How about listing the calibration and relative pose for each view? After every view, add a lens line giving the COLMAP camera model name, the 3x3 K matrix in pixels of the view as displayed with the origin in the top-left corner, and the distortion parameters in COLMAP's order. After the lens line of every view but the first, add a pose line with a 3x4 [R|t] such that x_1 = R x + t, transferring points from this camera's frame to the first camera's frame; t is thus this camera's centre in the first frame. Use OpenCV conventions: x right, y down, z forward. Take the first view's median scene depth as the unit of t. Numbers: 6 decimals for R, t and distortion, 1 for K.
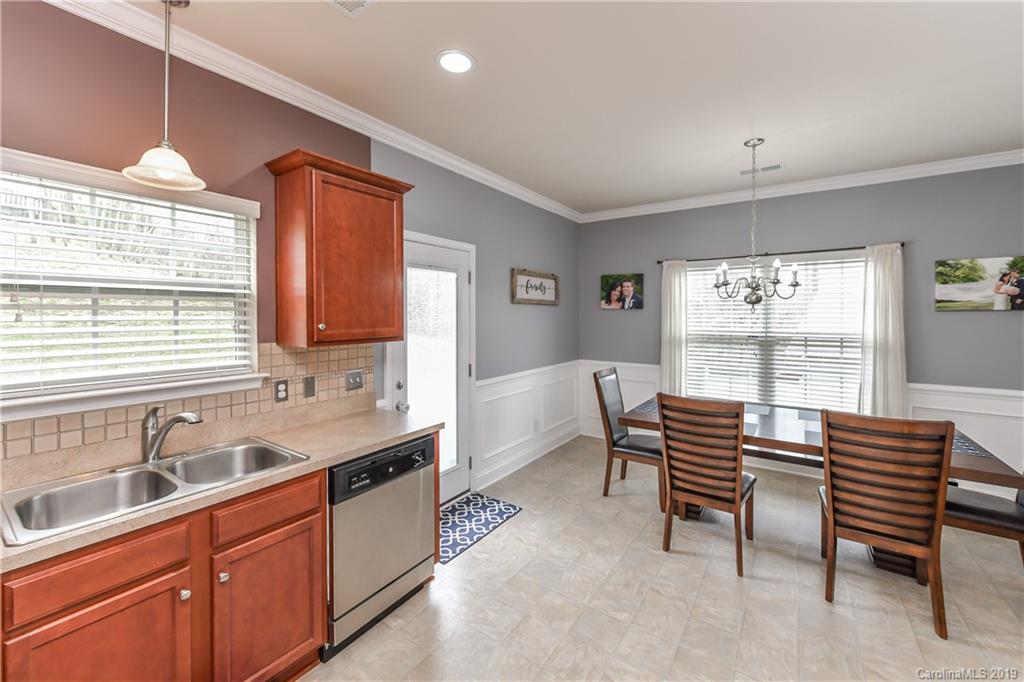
lens RADIAL K [[415.8, 0, 516.8], [0, 415.8, 316.9], [0, 0, 1]] dist [0.008896, -0.003320]
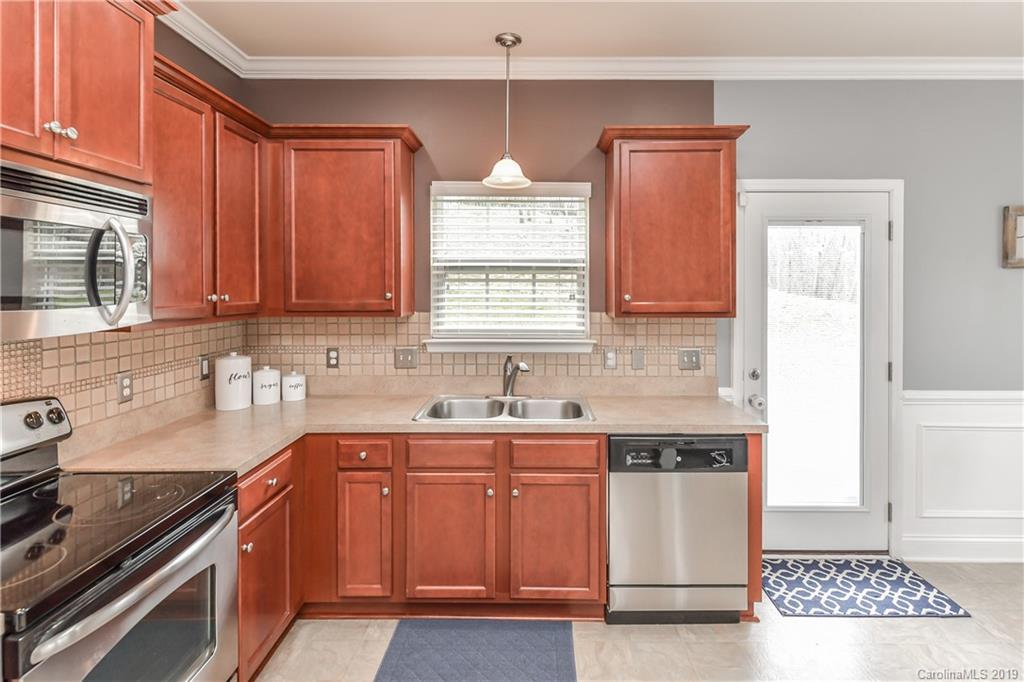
lens RADIAL K [[509.7, 0, 511.0], [0, 509.7, 292.1], [0, 0, 1]] dist [0.004486, -0.001444]
pose [[0.560199, 0.007918, -0.828320, 0.236022], [-0.008571, 0.999956, 0.003763, 0.005166], [0.828314, 0.004991, 0.560242, 0.052278]]
